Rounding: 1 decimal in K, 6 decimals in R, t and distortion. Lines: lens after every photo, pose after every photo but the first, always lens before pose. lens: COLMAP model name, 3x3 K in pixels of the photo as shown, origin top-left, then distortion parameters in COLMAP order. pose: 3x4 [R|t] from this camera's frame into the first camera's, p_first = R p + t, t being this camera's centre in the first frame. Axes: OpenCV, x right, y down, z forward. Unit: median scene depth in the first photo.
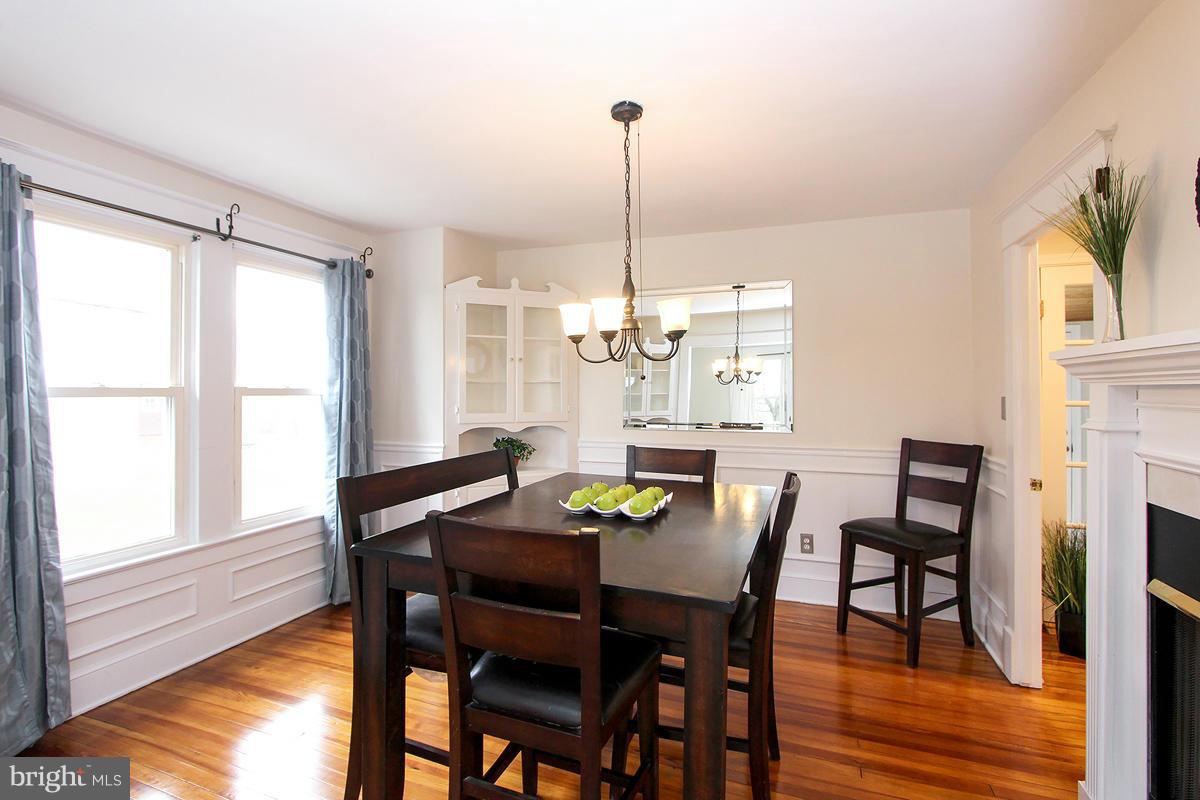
lens RADIAL K [[562.7, 0, 600.8], [0, 562.7, 395.8], [0, 0, 1]] dist [-0.024493, 0.022449]
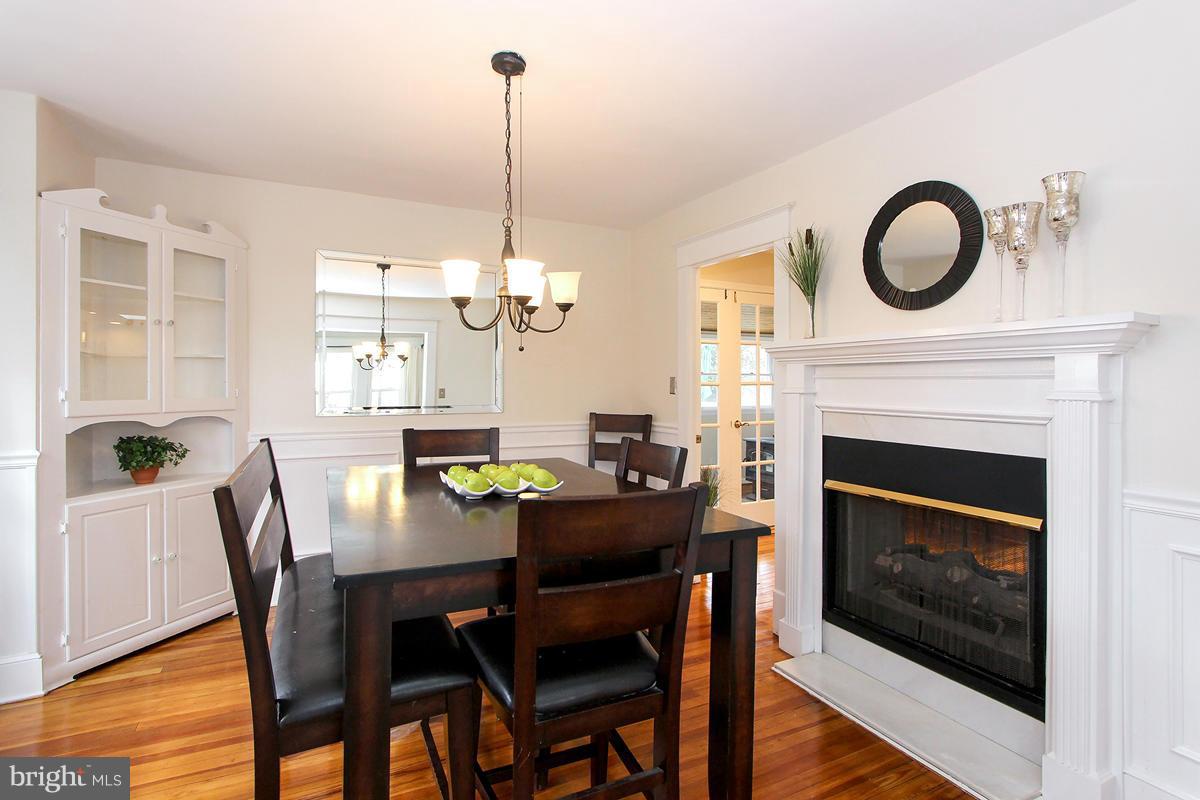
lens RADIAL K [[575.3, 0, 597.2], [0, 575.3, 391.1], [0, 0, 1]] dist [-0.012132, 0.000756]
pose [[0.687617, -0.008090, 0.726029, -0.397432], [0.004041, 0.999965, 0.007315, 0.023851], [-0.726063, -0.002096, 0.687625, 0.167490]]
